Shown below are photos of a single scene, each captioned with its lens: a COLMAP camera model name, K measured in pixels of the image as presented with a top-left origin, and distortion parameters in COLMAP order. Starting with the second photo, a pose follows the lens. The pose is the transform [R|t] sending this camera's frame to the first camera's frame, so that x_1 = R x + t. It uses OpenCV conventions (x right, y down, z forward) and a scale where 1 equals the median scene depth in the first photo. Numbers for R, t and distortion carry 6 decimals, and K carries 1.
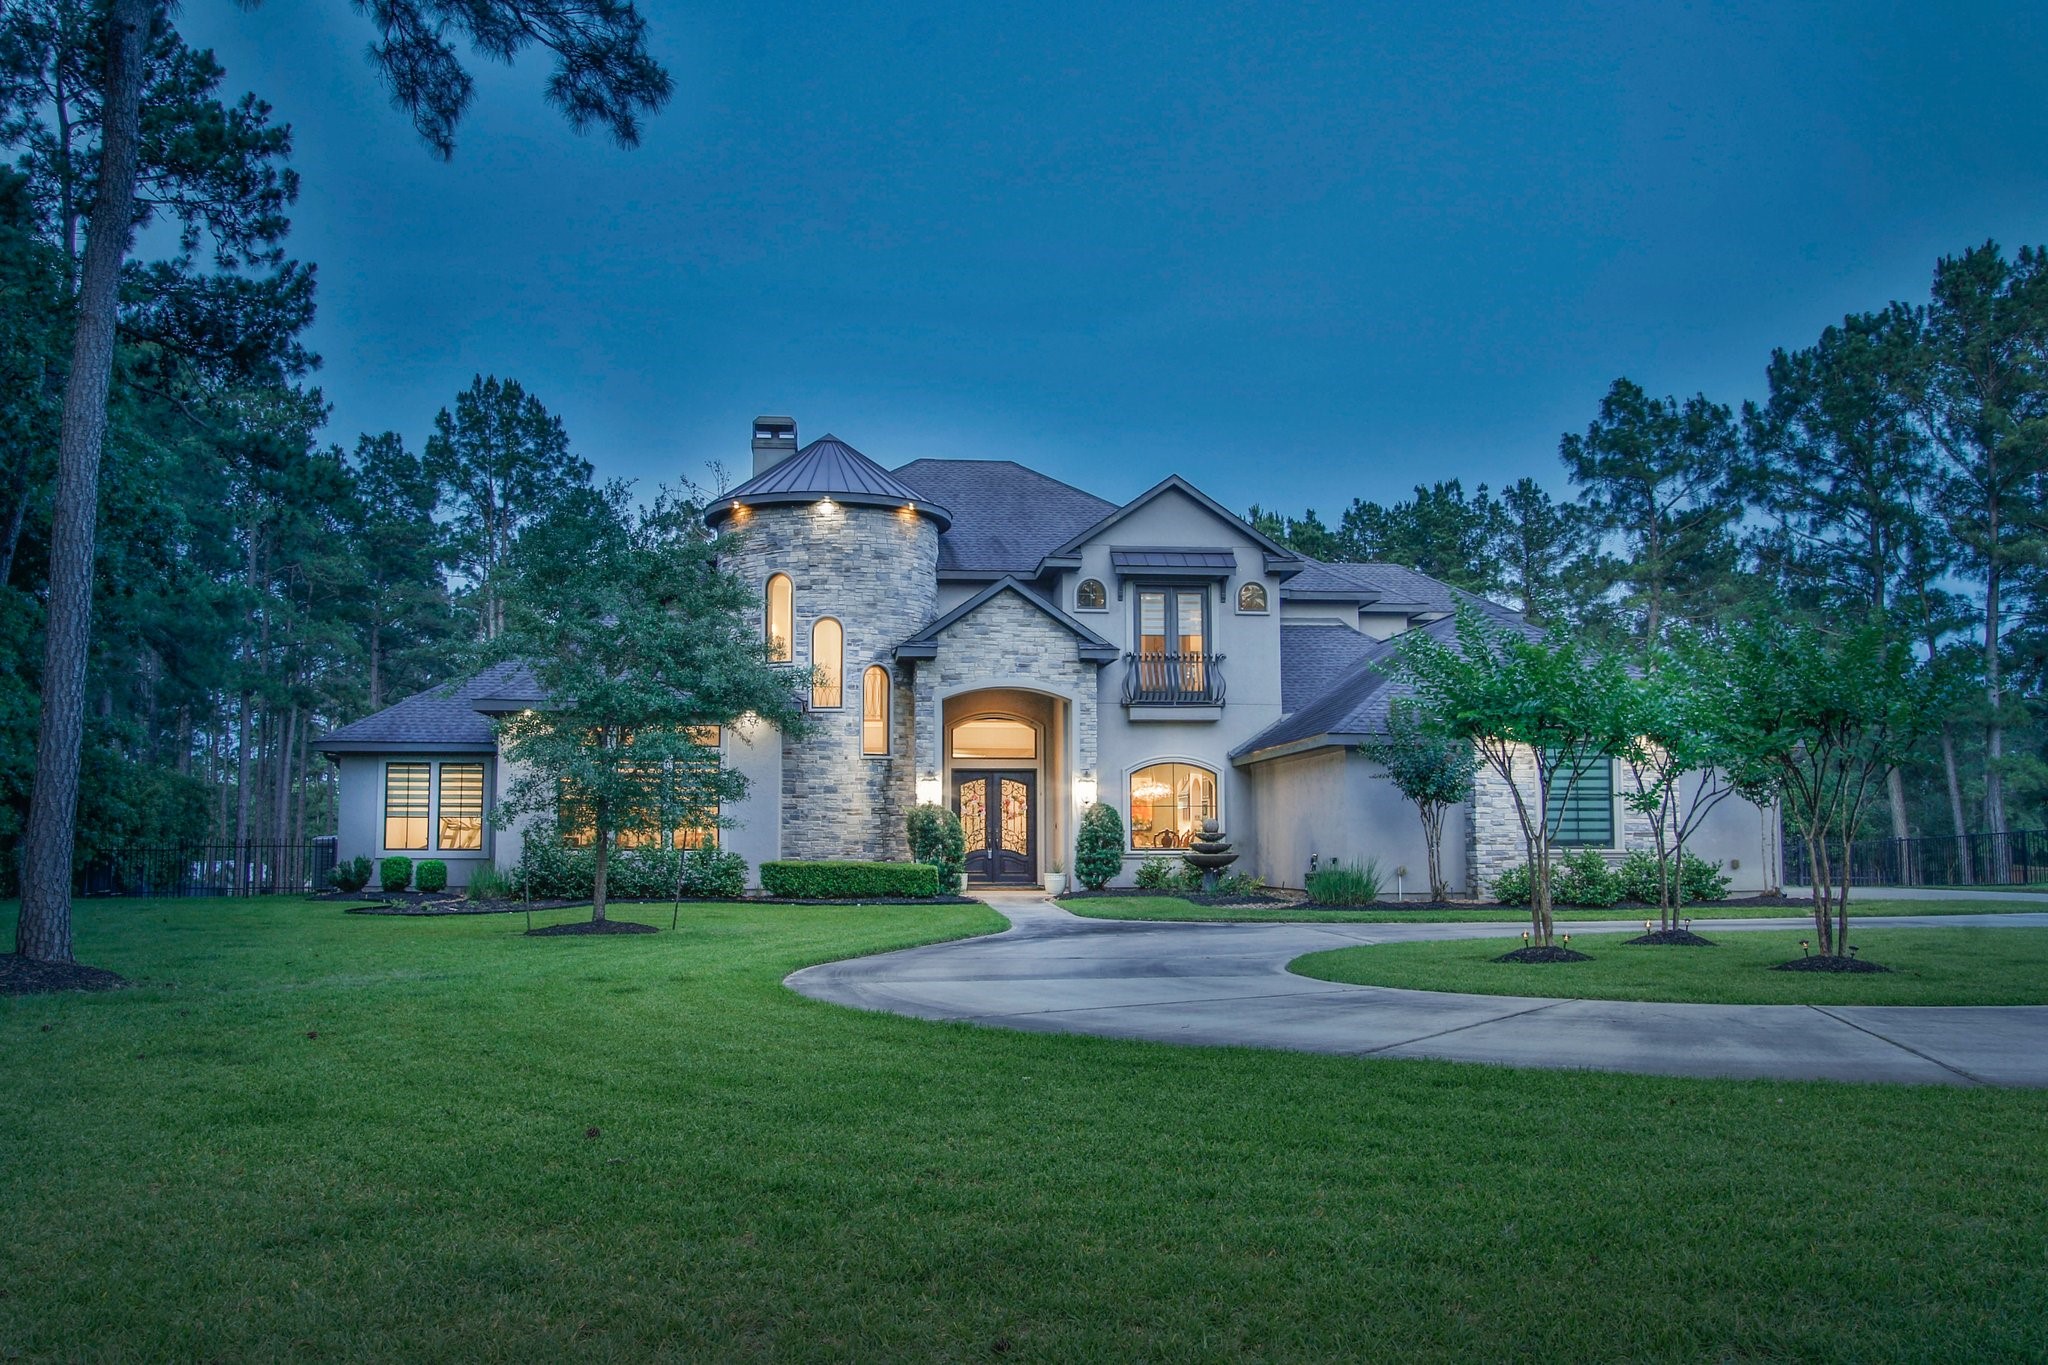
lens RADIAL K [[1617.4, 0, 1024.0], [0, 1617.4, 682.5], [0, 0, 1]] dist [0.001183, 0.000223]
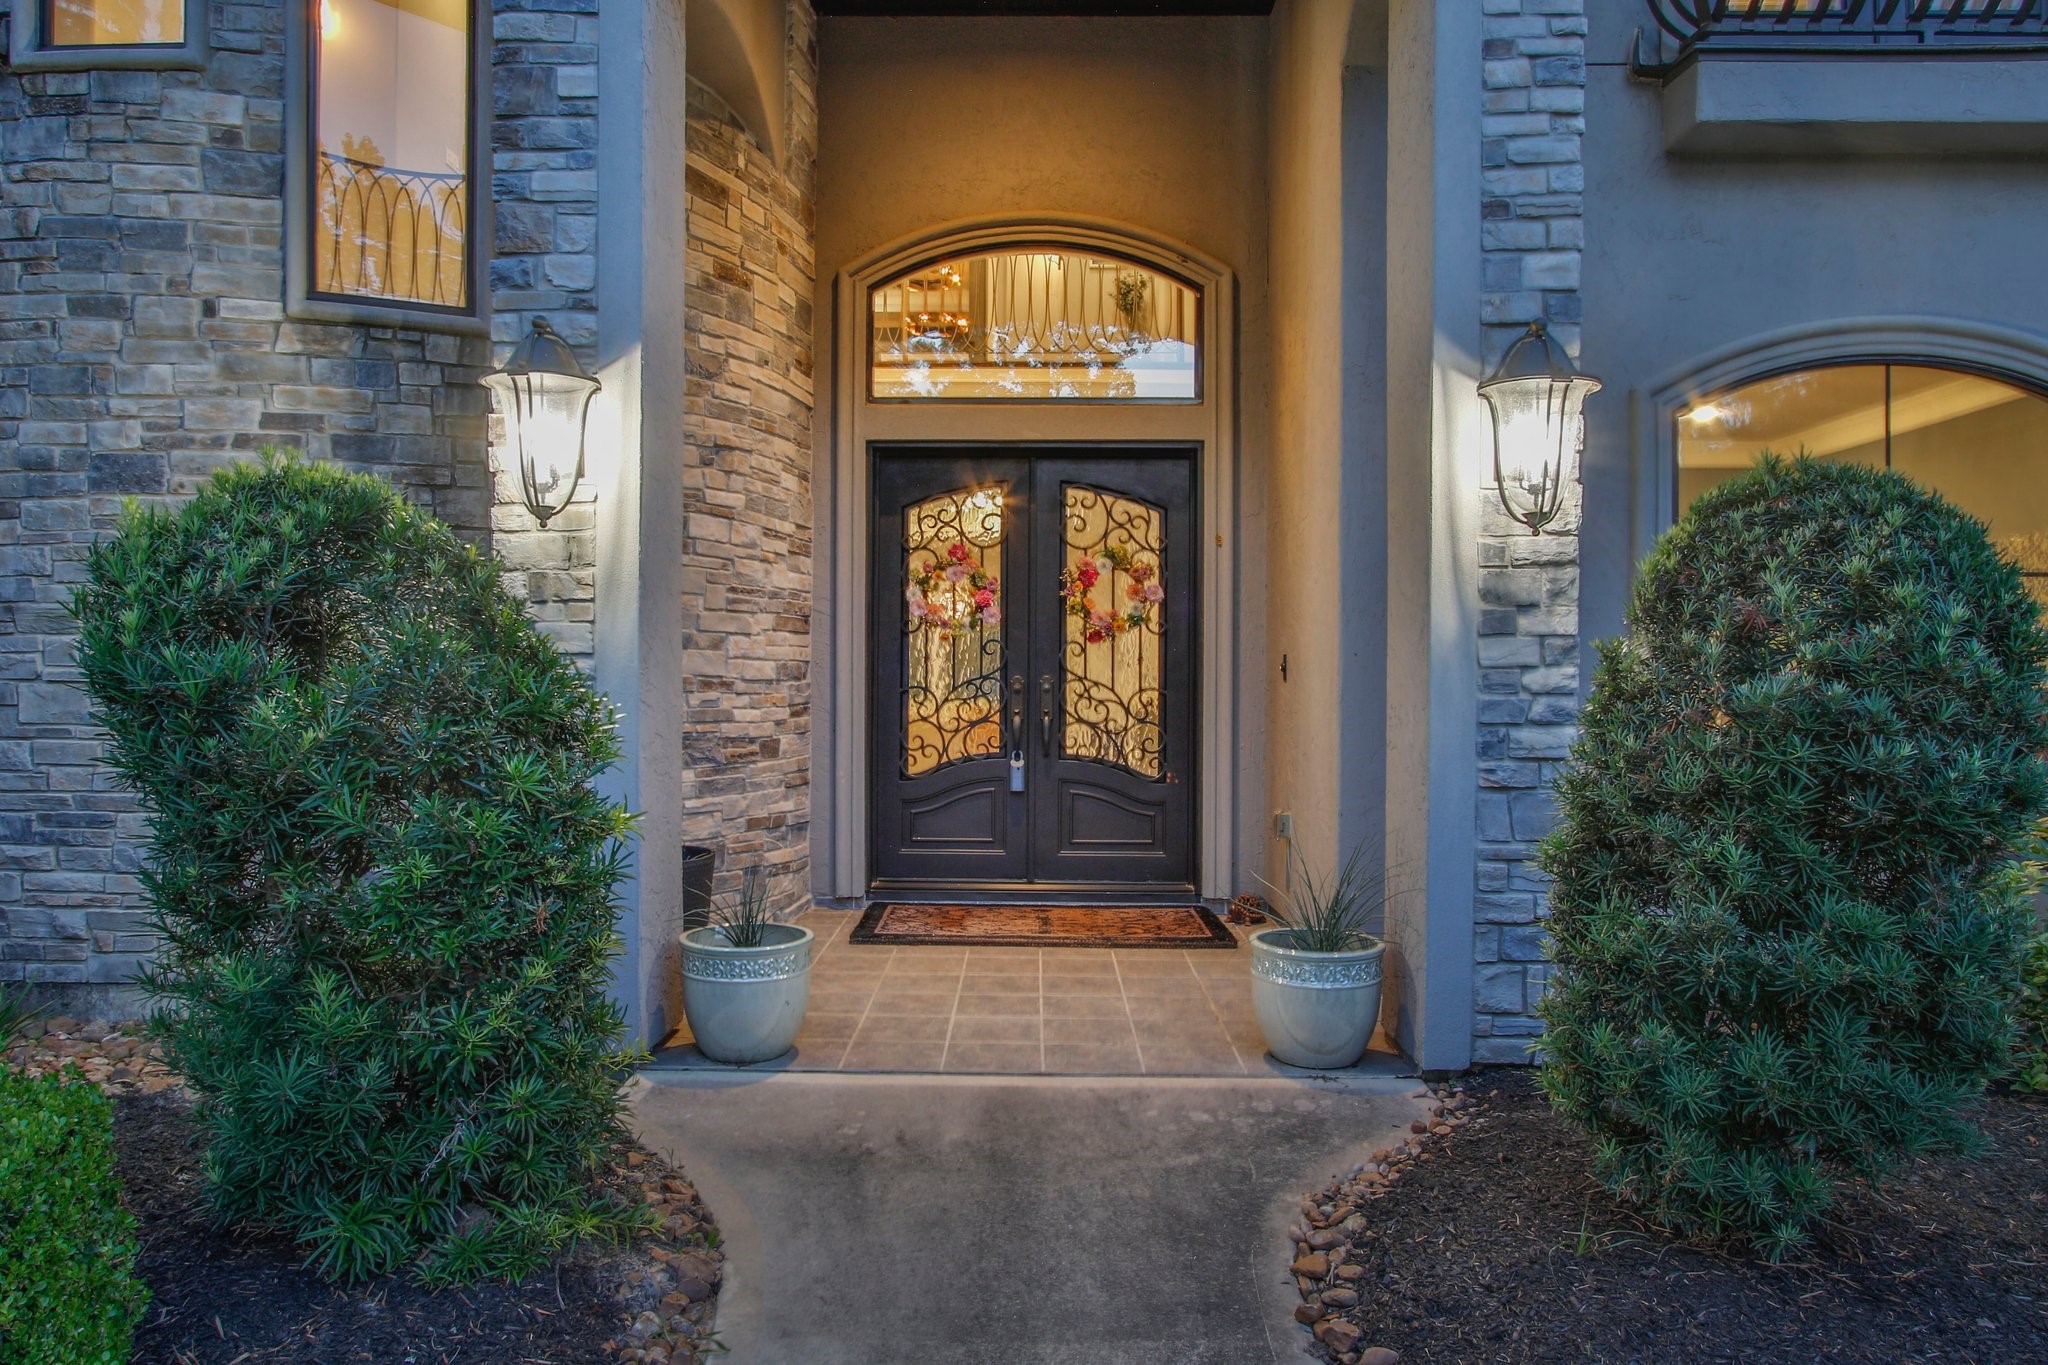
lens RADIAL K [[1231.5, 0, 1024.0], [0, 1231.5, 682.5], [0, 0, 1]] dist [0.000085, -0.000098]
pose [[0.992381, 0.007909, -0.122951, 0.004074], [0.004699, 0.994782, 0.101915, 0.071273], [0.123115, -0.101716, 0.987166, 0.807361]]
